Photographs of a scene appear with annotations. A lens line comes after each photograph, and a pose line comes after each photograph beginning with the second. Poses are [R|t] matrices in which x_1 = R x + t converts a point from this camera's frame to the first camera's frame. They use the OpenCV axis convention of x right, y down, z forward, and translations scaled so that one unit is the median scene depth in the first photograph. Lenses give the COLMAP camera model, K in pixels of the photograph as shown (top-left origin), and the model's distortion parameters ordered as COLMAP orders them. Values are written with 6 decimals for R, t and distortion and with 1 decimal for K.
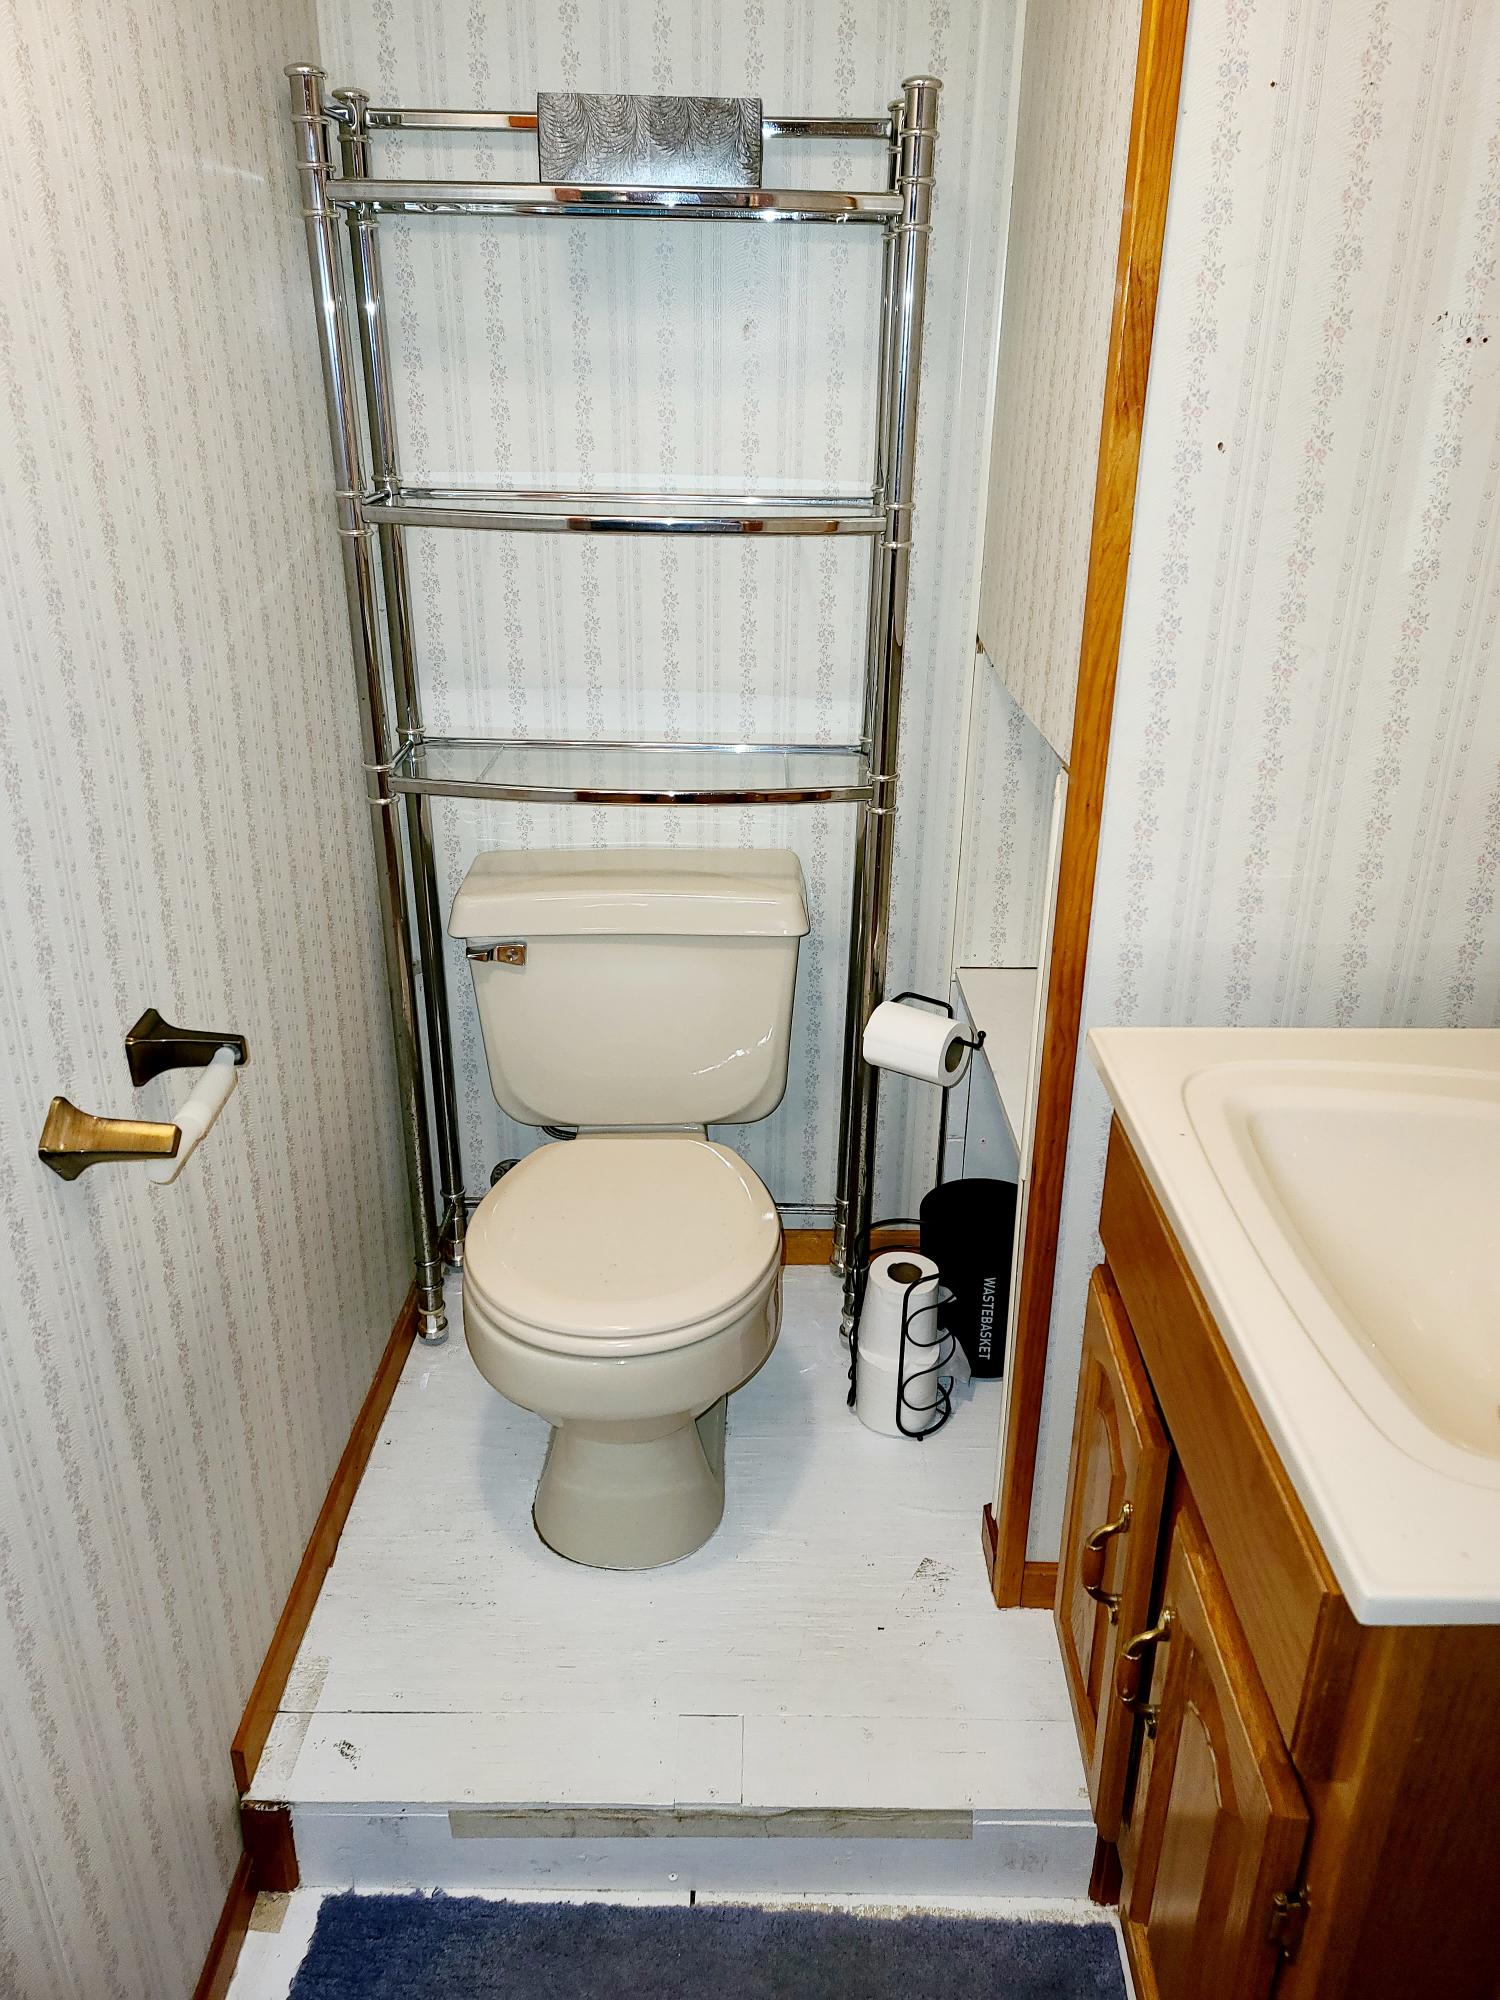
lens RADIAL K [[1443.8, 0, 752.2], [0, 1443.8, 959.0], [0, 0, 1]] dist [0.097226, -0.087810]
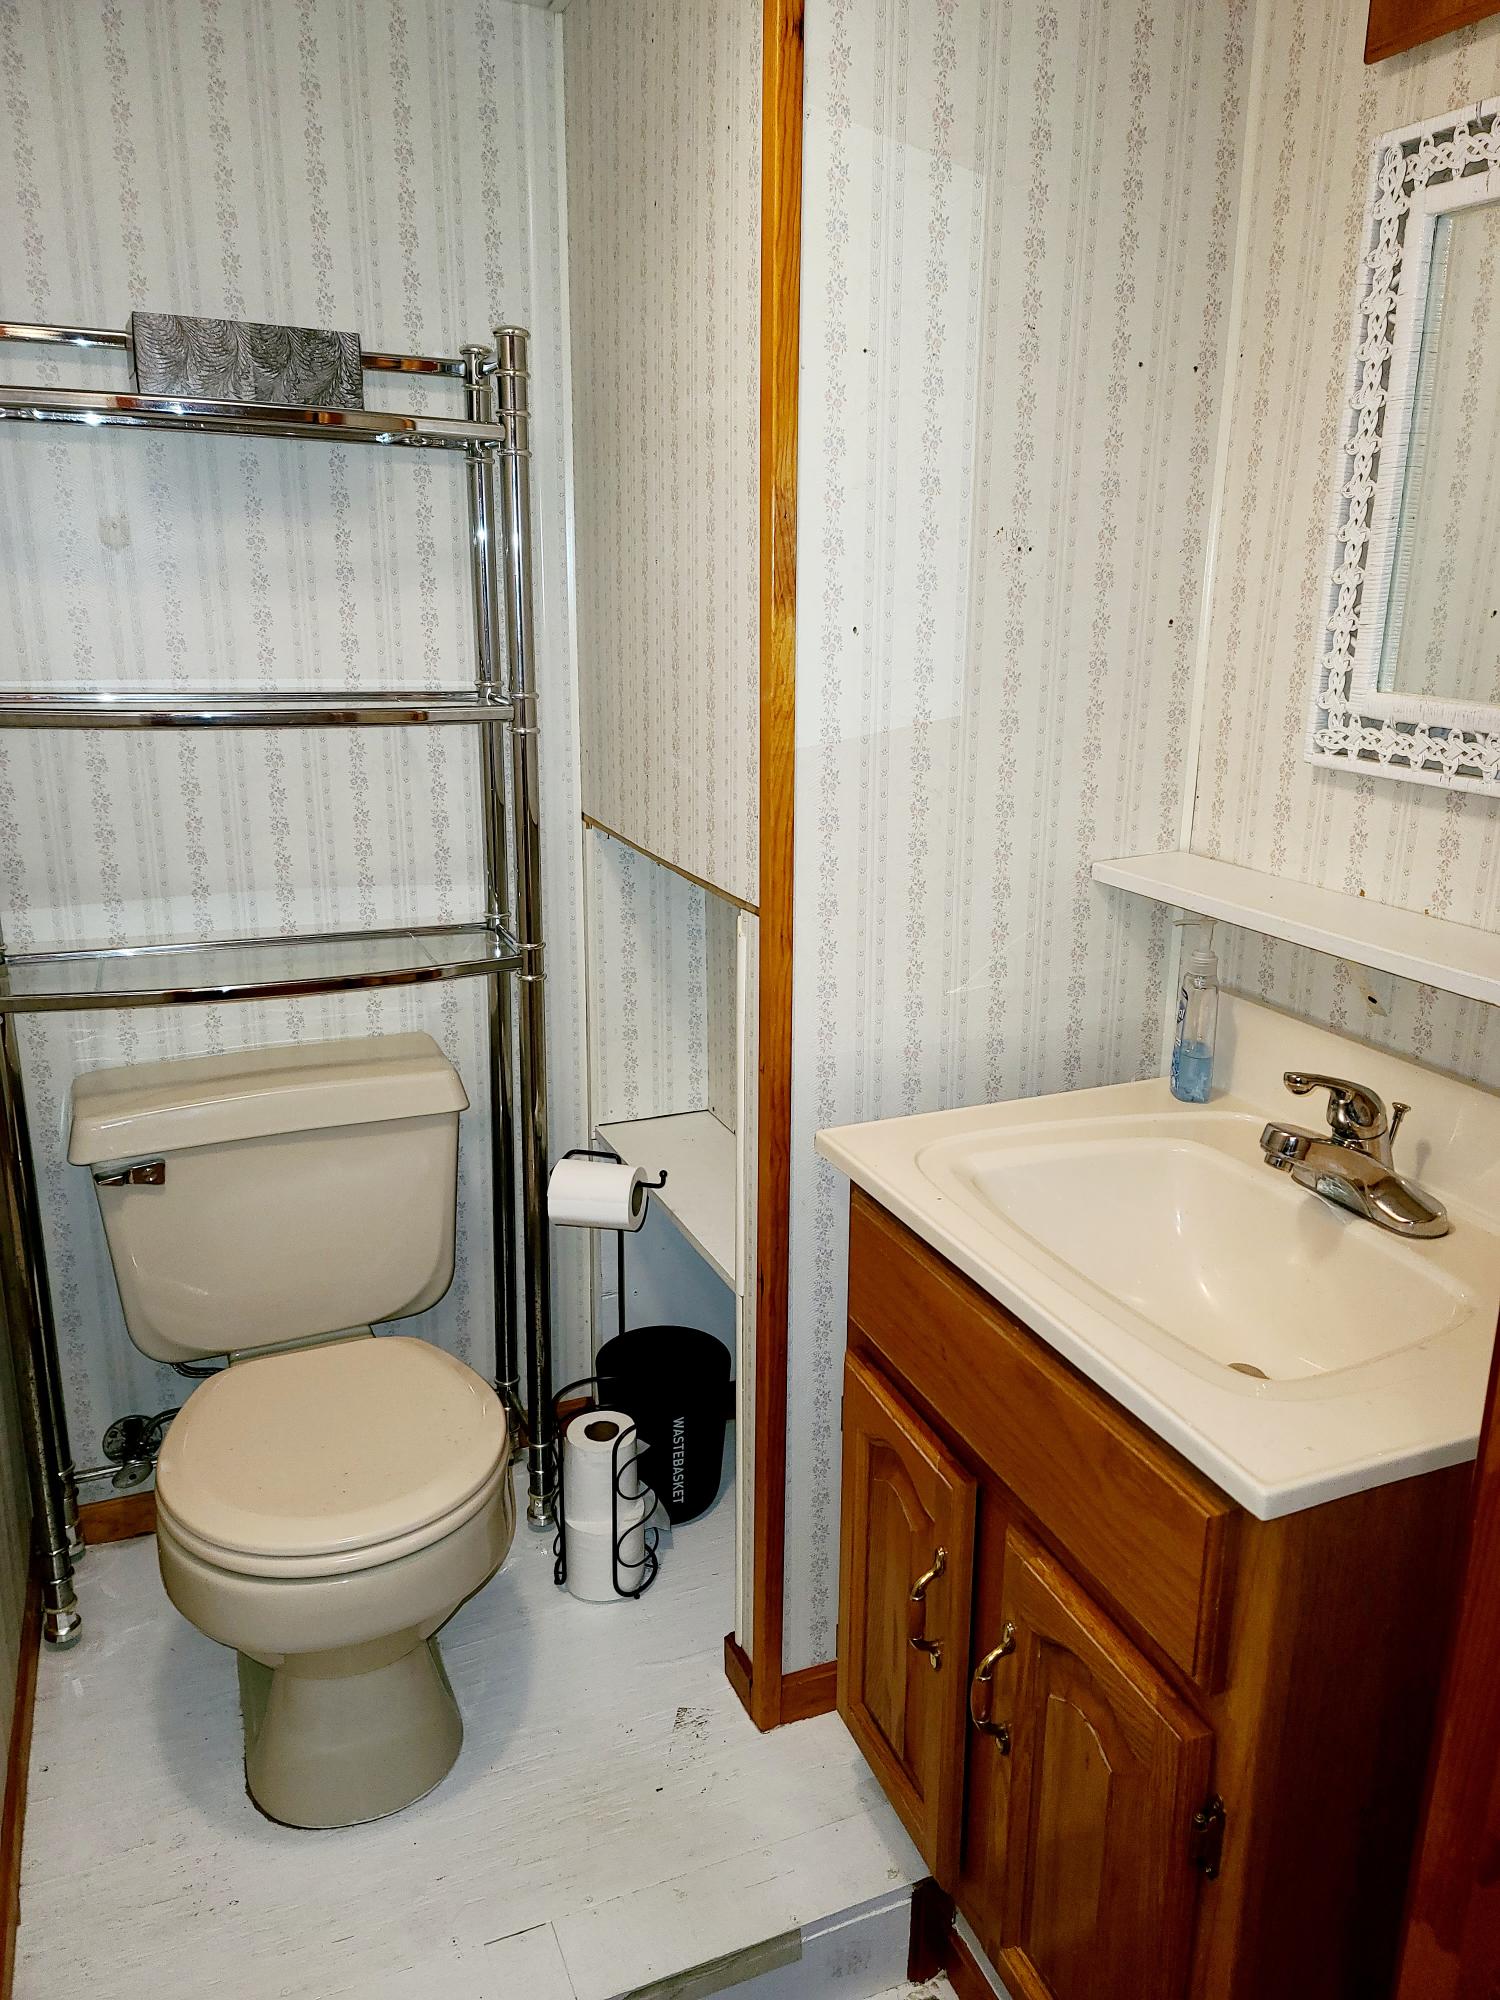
lens RADIAL K [[1445.2, 0, 749.5], [0, 1445.2, 974.3], [0, 0, 1]] dist [0.081253, -0.063494]
pose [[0.920593, -0.099939, 0.377520, -0.166288], [0.149190, 0.983379, -0.103480, 0.027262], [-0.360904, 0.151585, 0.920201, -0.016019]]
